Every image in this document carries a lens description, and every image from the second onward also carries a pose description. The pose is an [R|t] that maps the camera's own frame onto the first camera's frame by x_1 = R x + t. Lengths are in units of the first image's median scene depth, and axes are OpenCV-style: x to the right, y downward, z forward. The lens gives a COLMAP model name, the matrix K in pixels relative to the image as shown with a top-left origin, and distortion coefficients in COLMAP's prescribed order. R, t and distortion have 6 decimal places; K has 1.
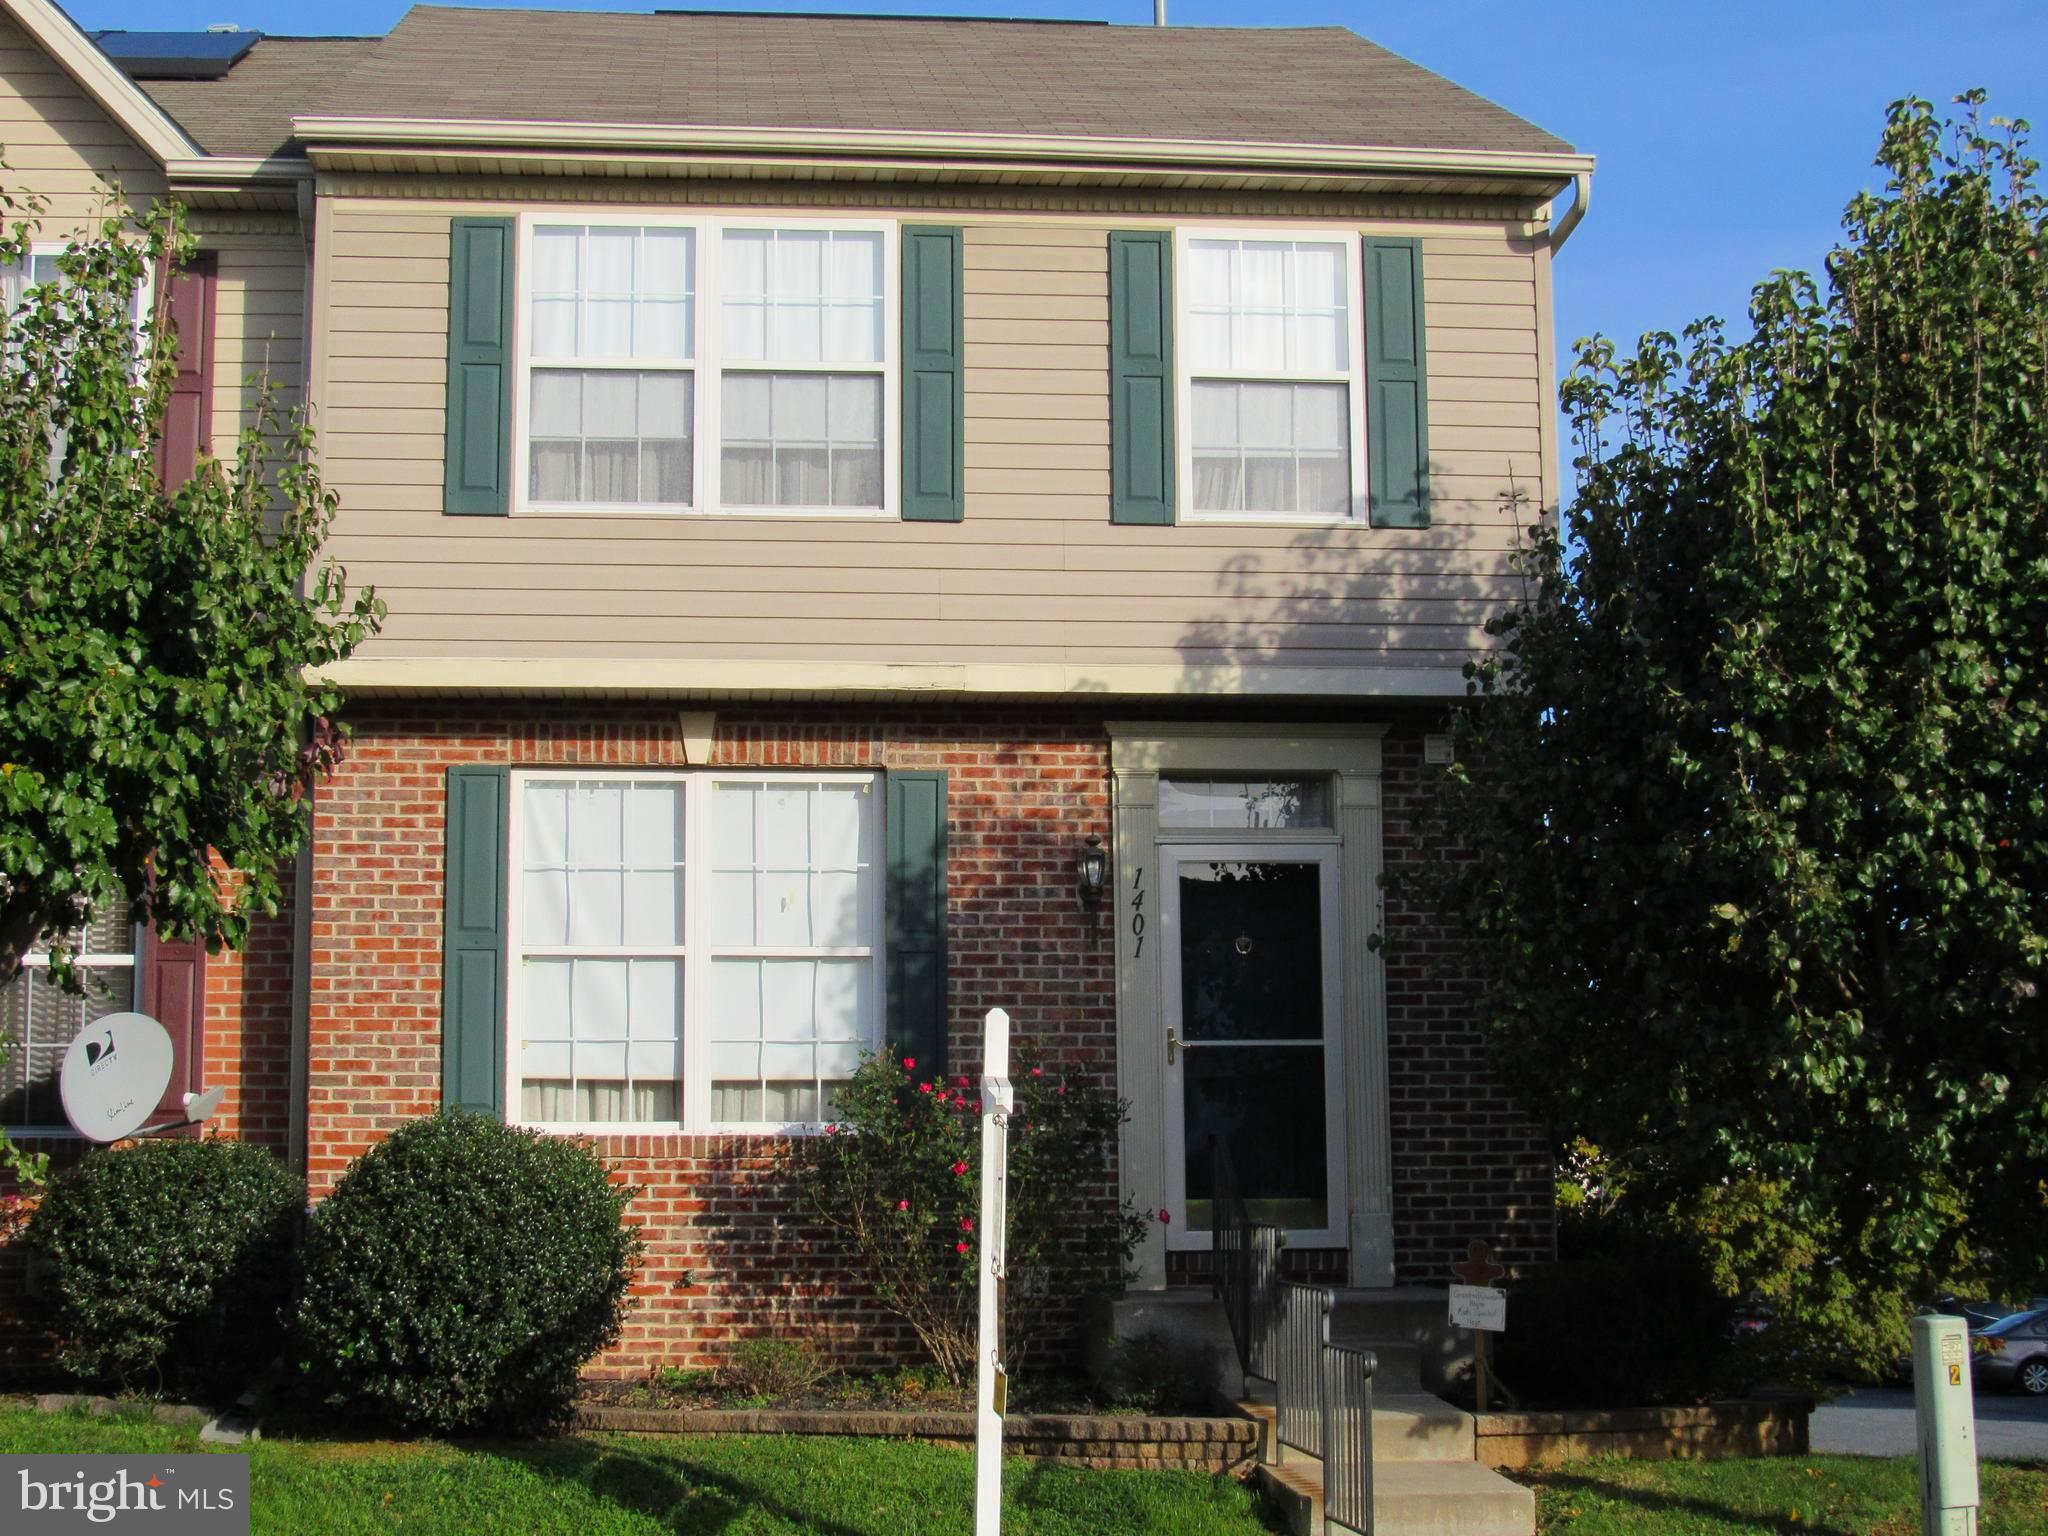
lens RADIAL K [[3243.9, 0, 1024.3], [0, 3243.9, 898.2], [0, 0, 1]] dist [-0.157397, 0.086481]
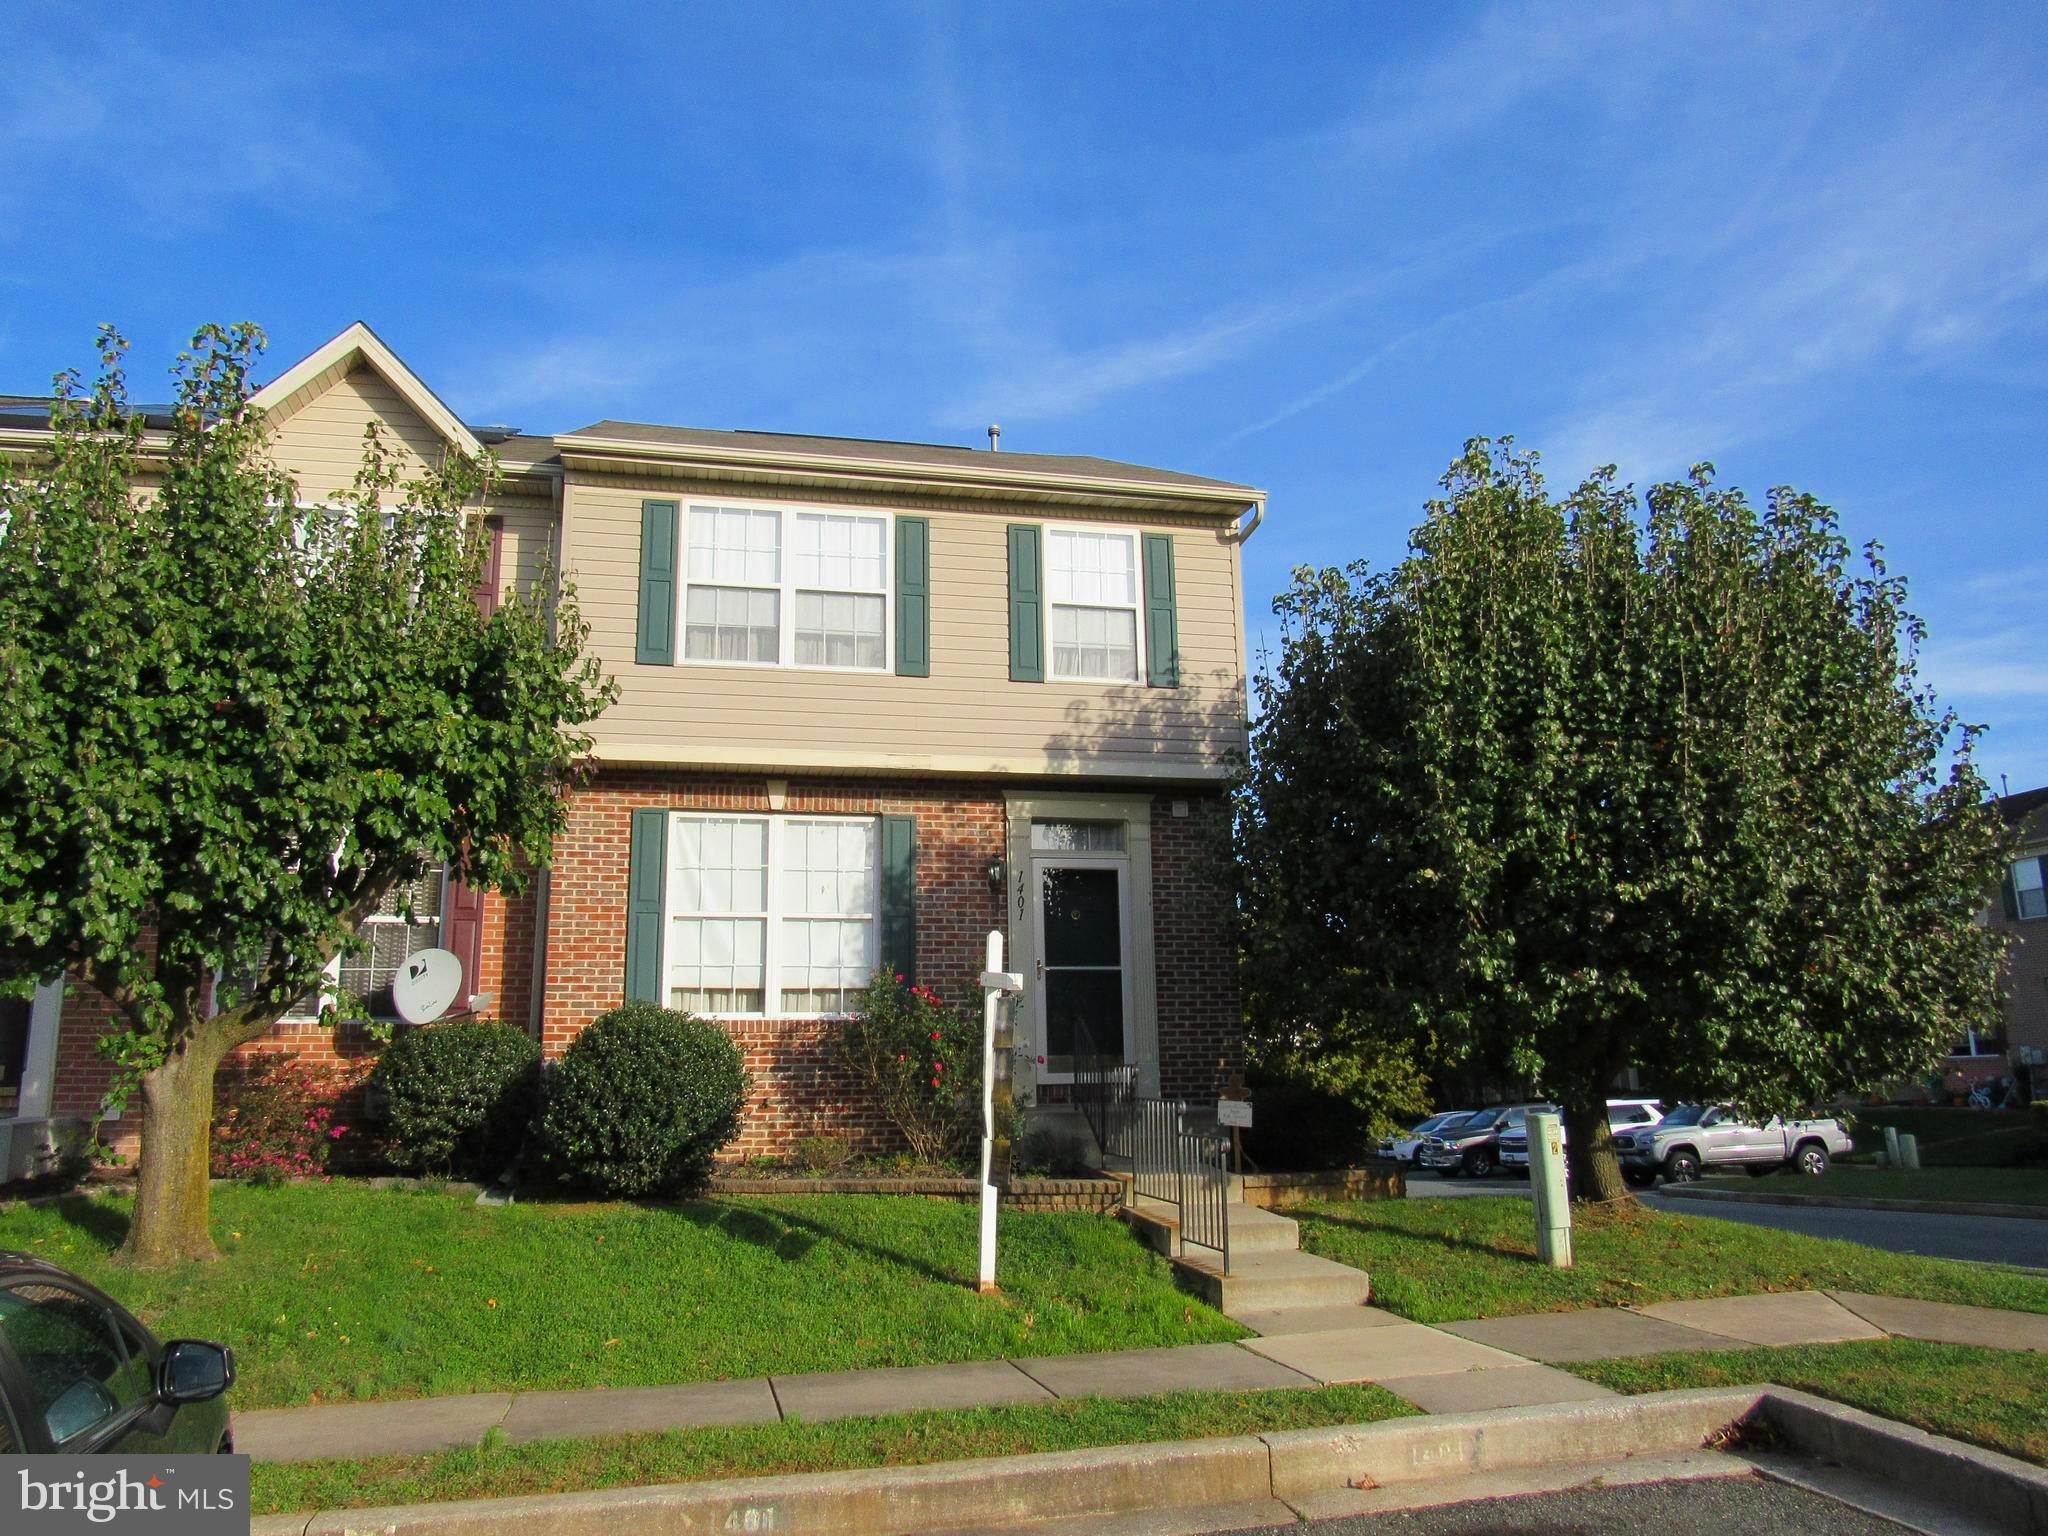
lens RADIAL K [[1505.9, 0, 1032.0], [0, 1505.9, 787.7], [0, 0, 1]] dist [-0.036844, 0.002326]
pose [[0.992541, 0.015595, 0.120912, -0.062248], [-0.003901, 0.995340, -0.096352, 0.025956], [-0.121851, 0.095161, 0.987976, 0.165673]]
